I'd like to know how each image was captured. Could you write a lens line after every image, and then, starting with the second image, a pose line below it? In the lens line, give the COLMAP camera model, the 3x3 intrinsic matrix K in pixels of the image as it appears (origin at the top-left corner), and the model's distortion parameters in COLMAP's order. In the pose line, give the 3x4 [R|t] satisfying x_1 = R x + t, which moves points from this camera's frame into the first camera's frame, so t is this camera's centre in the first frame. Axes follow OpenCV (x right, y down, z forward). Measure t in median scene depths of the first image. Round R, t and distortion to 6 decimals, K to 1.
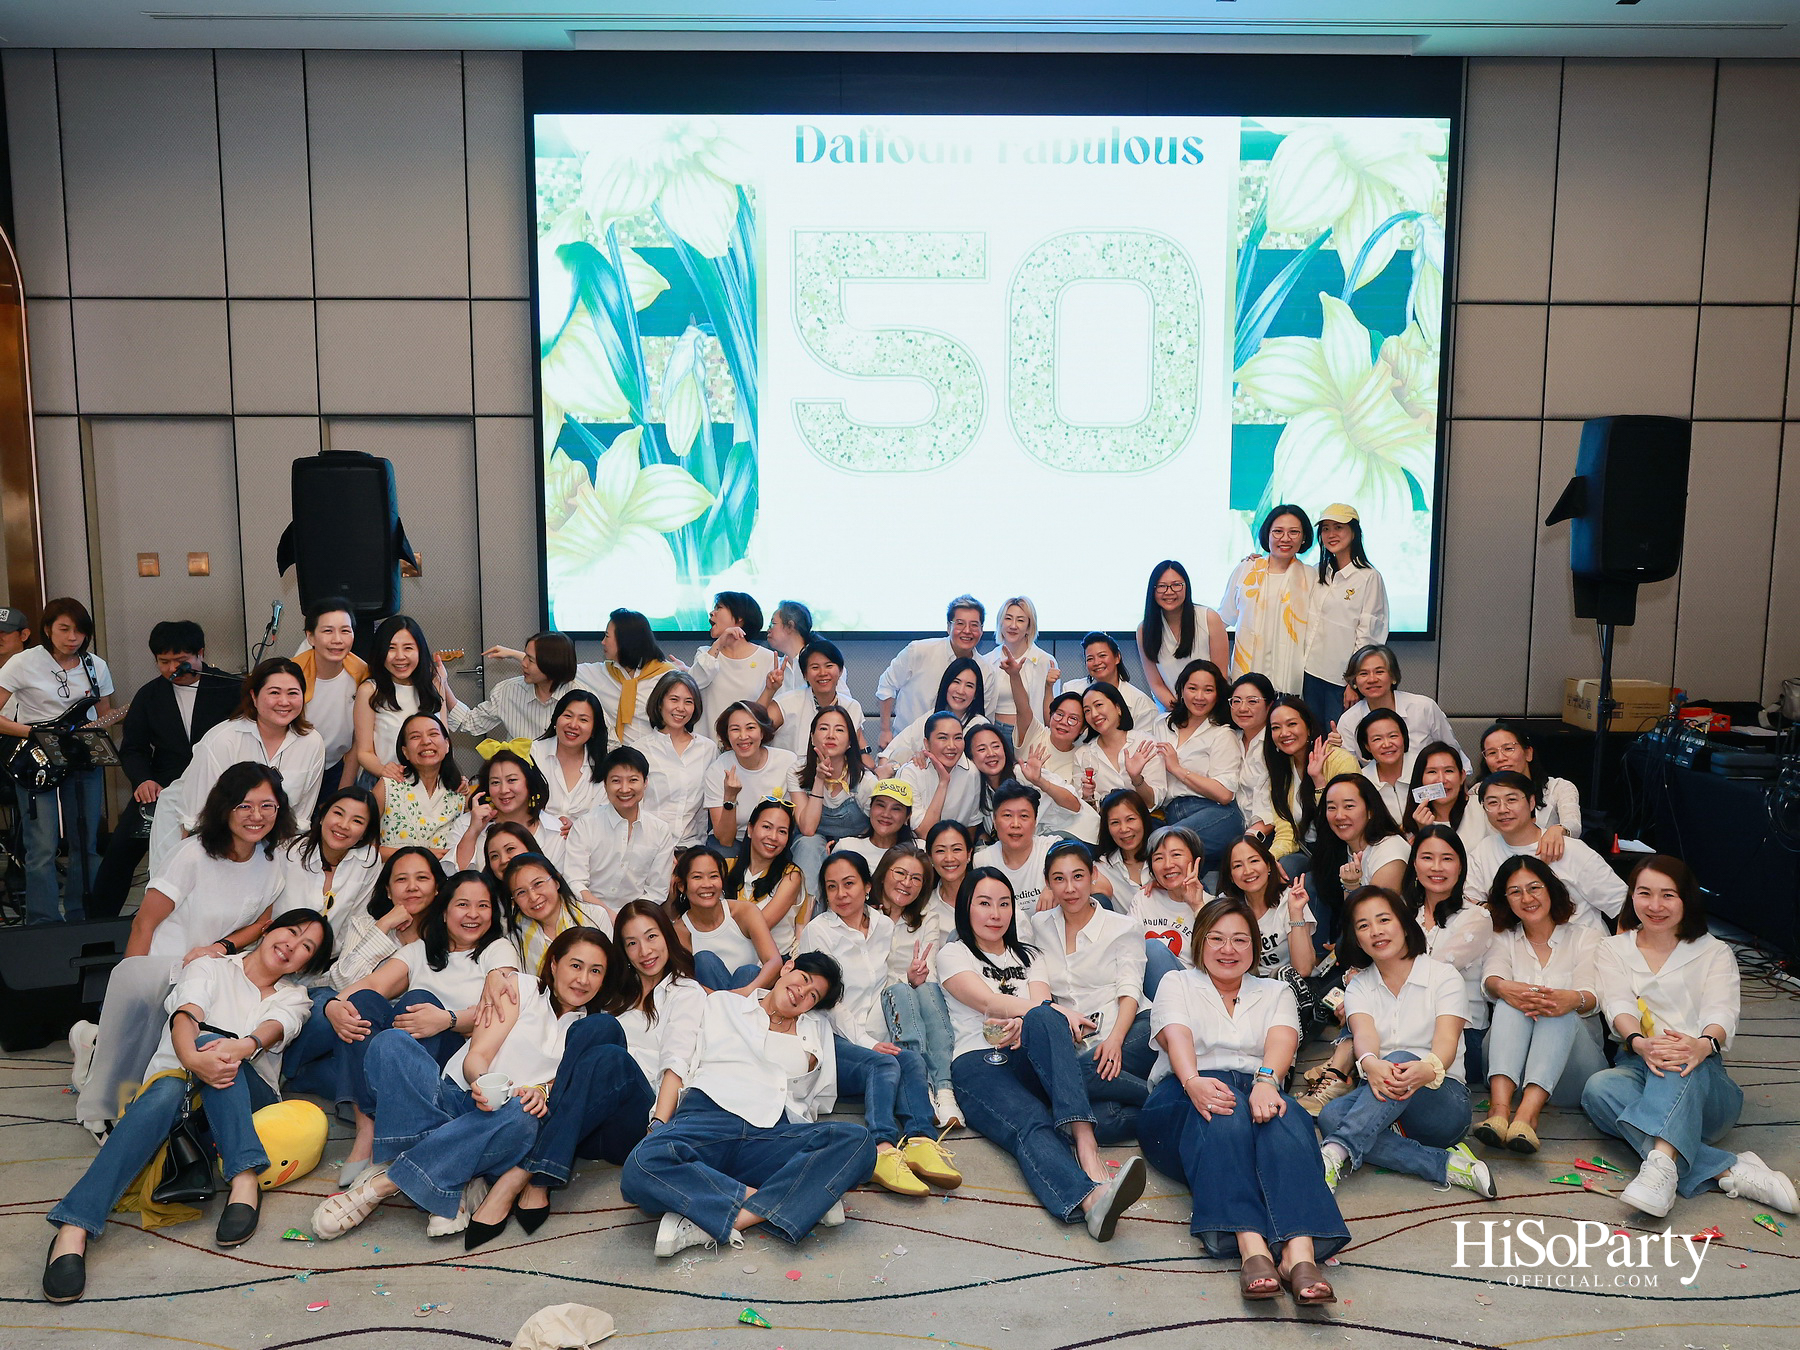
lens RADIAL K [[1937.3, 0, 909.9], [0, 1937.3, 662.6], [0, 0, 1]] dist [0.000537, 0.000000]
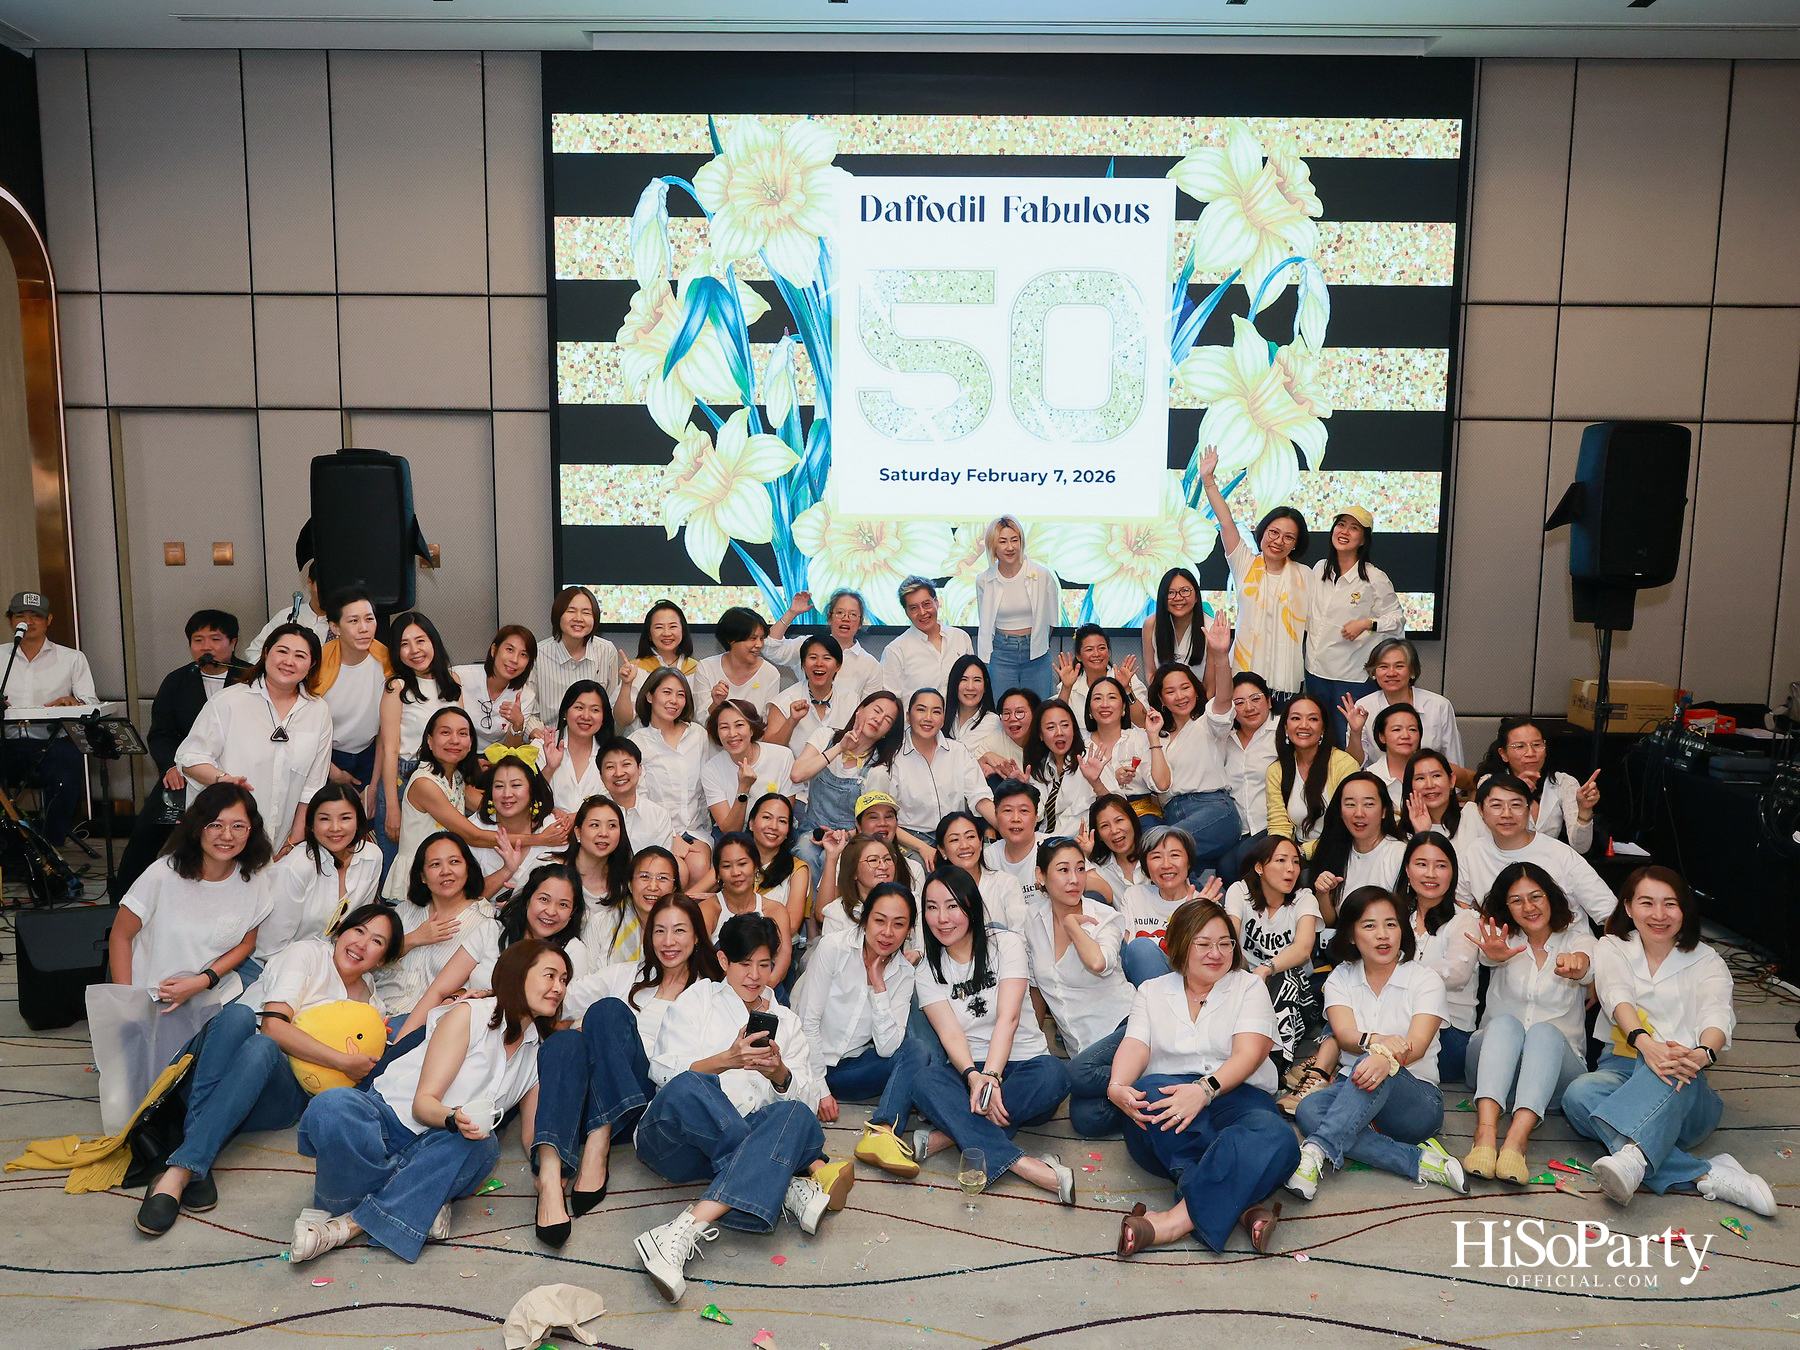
lens RADIAL K [[1937.3, 0, 891.1], [0, 1937.3, 685.1], [0, 0, 1]] dist [0.000537, 0.000000]
pose [[0.999883, 0.007522, -0.013306, -0.012163], [-0.007353, 0.999892, 0.012713, 0.050485], [0.013401, -0.012613, 0.999831, -0.337103]]
